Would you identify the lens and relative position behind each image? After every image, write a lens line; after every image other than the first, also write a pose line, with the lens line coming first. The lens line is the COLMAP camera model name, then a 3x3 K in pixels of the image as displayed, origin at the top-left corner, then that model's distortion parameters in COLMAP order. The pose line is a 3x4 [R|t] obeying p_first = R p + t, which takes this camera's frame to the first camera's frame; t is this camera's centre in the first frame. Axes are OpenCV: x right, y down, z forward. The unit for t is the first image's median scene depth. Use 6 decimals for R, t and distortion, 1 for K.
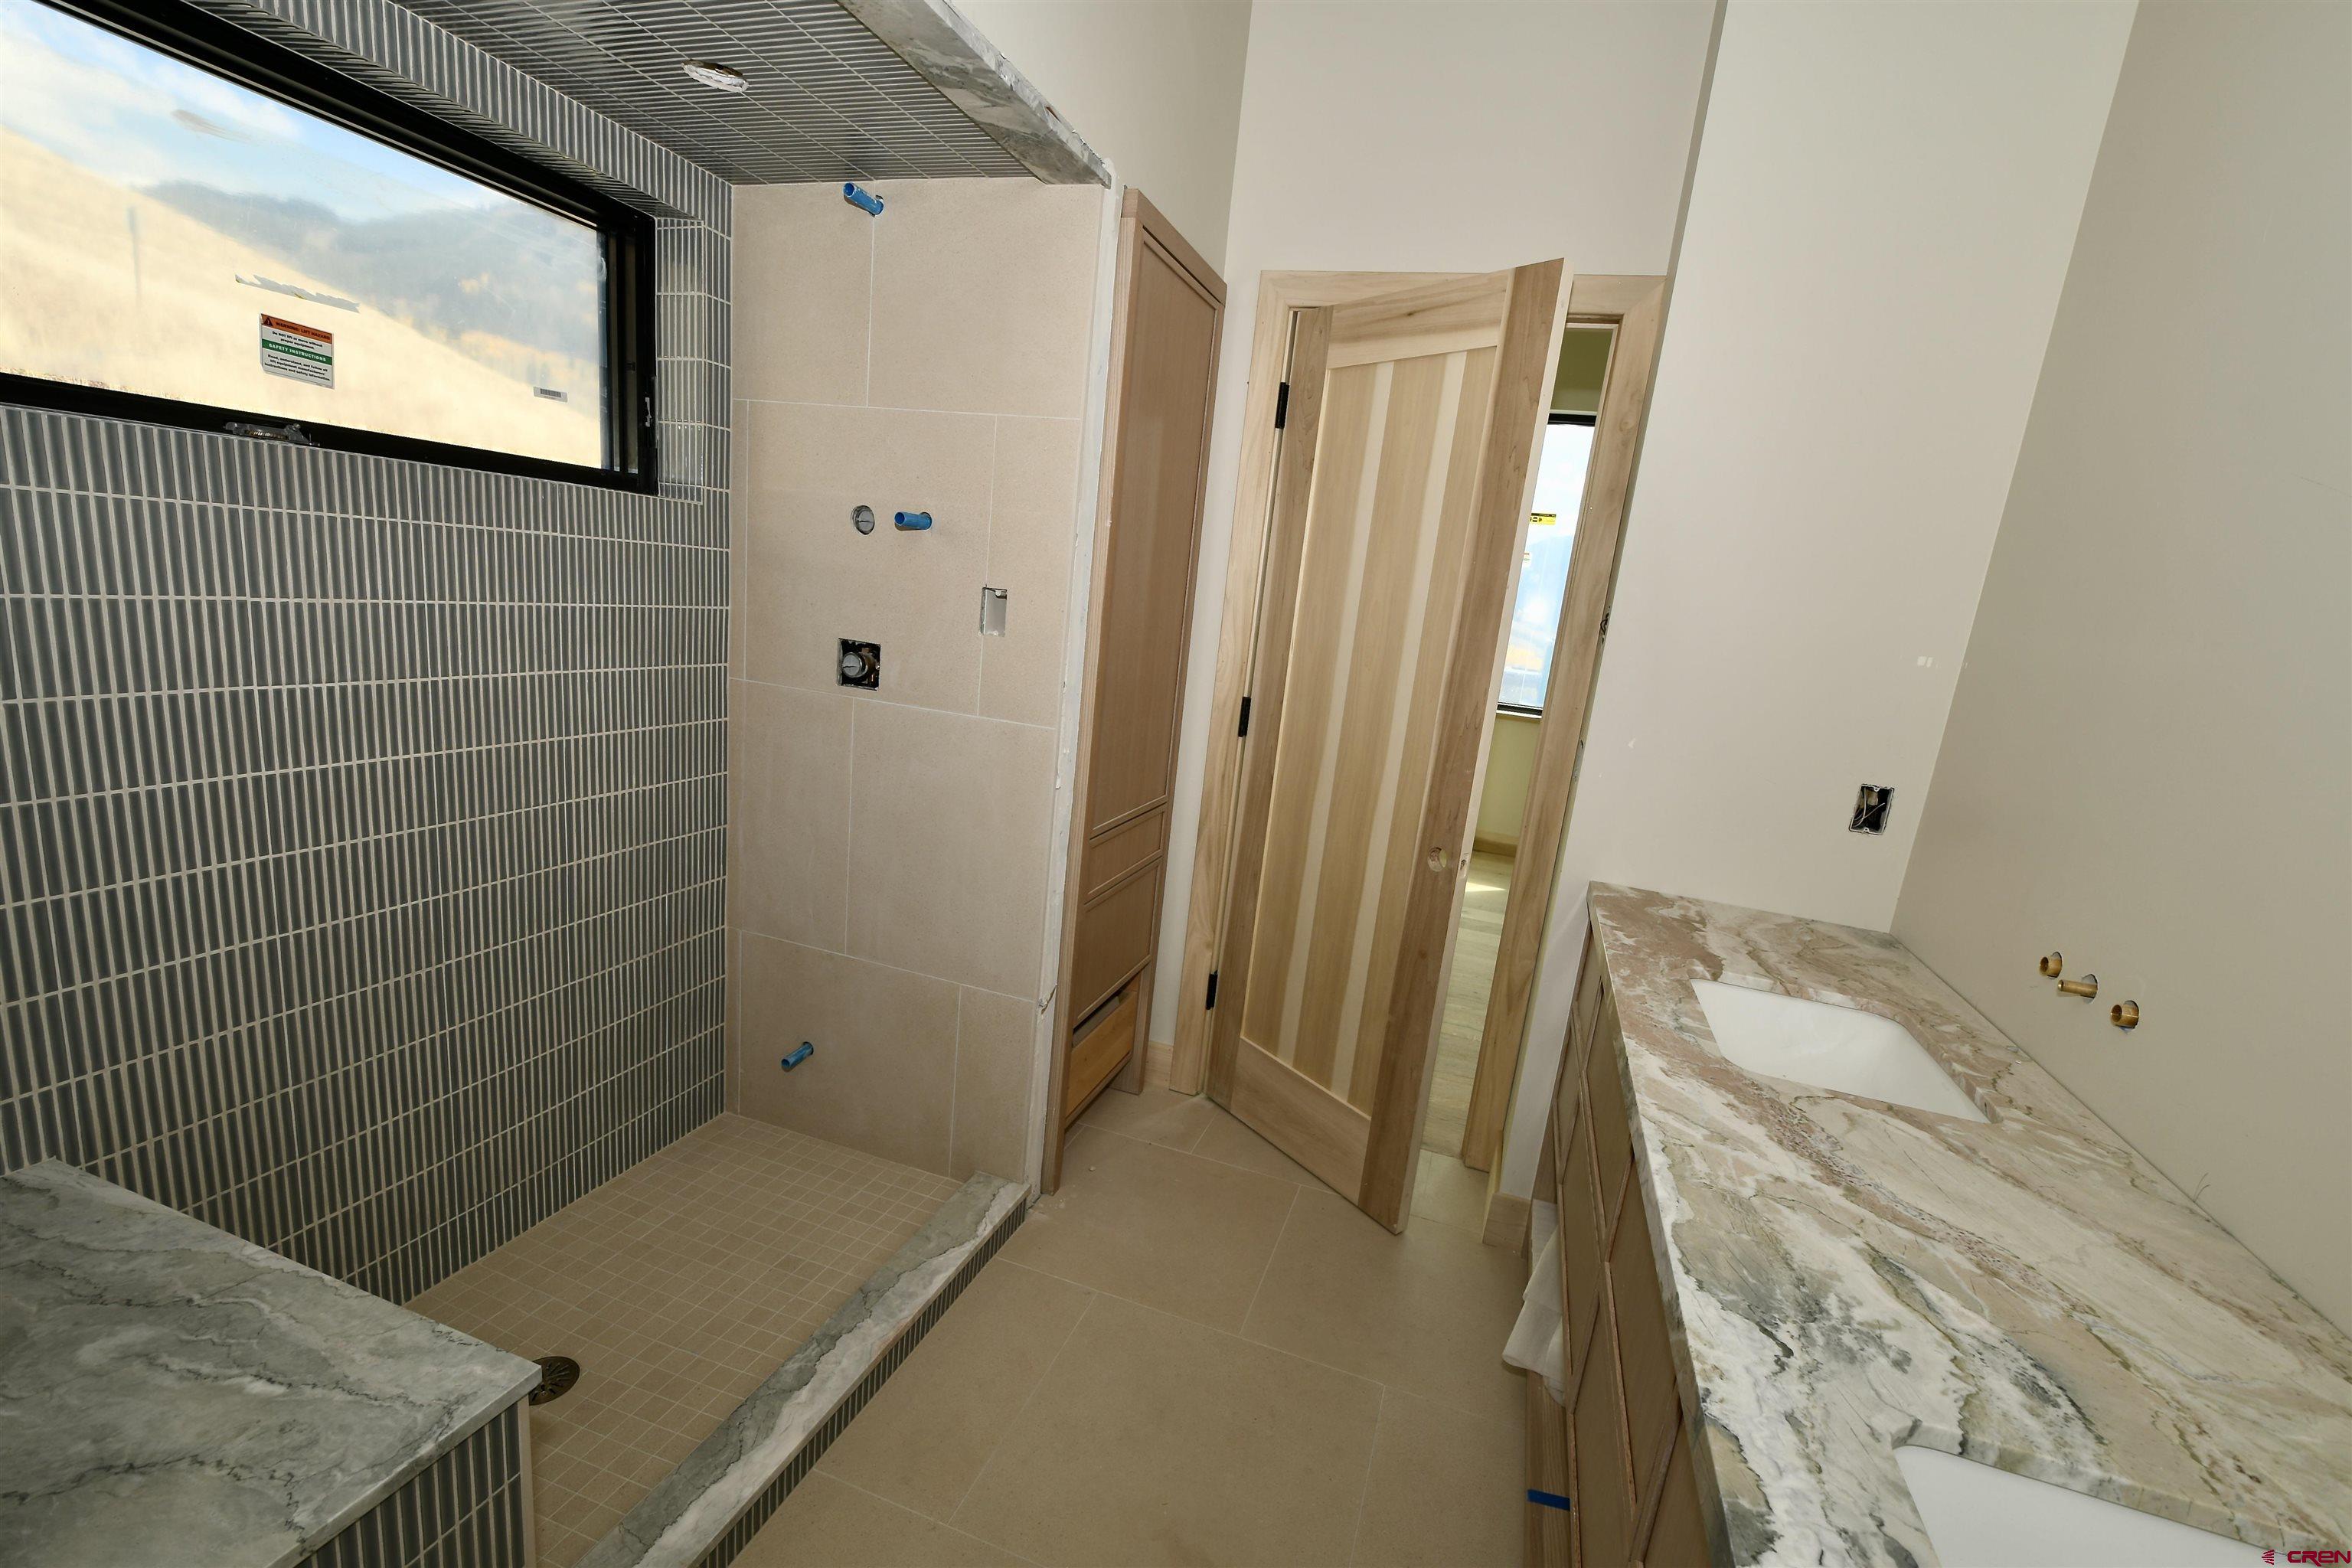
lens RADIAL K [[1005.1, 0, 1178.4], [0, 1005.1, 795.9], [0, 0, 1]] dist [-0.002634, -0.000464]
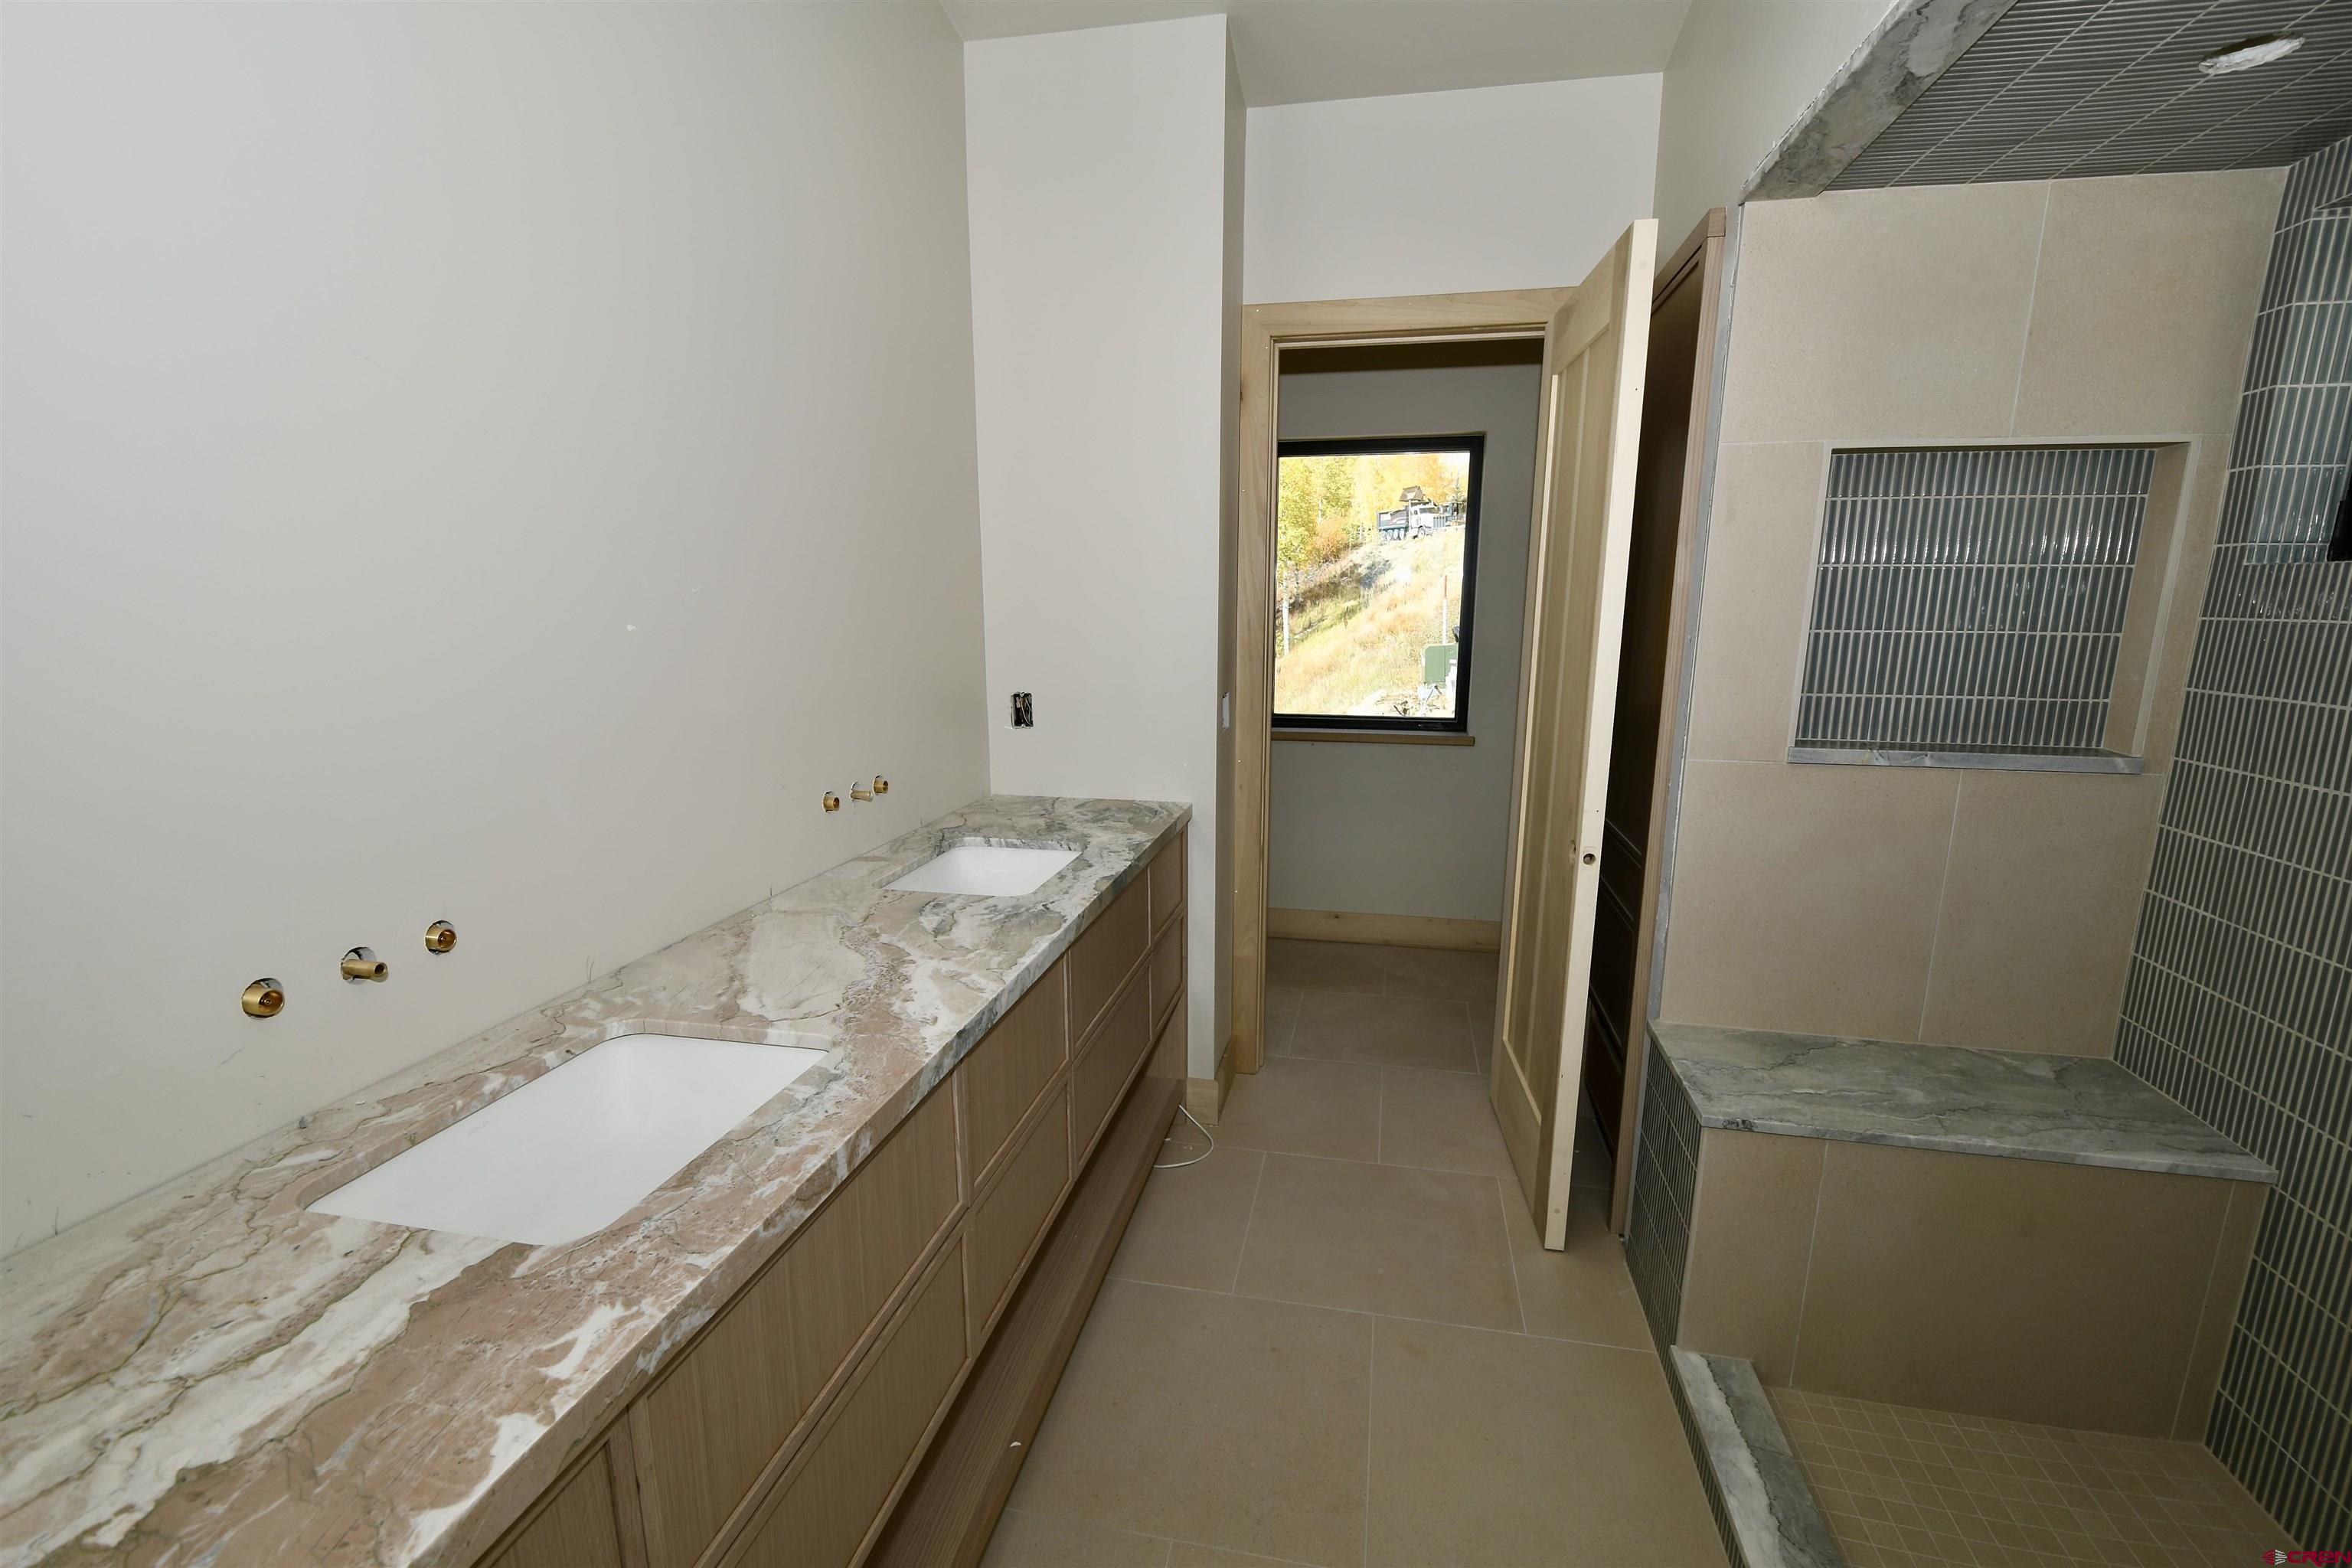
lens RADIAL K [[1005.1, 0, 1180.8], [0, 1005.1, 797.5], [0, 0, 1]] dist [-0.002634, -0.000464]
pose [[-0.986405, -0.082505, -0.142118, 0.448977], [-0.131118, 0.916467, 0.378017, -0.386843], [0.099058, 0.391512, -0.914826, 2.078665]]
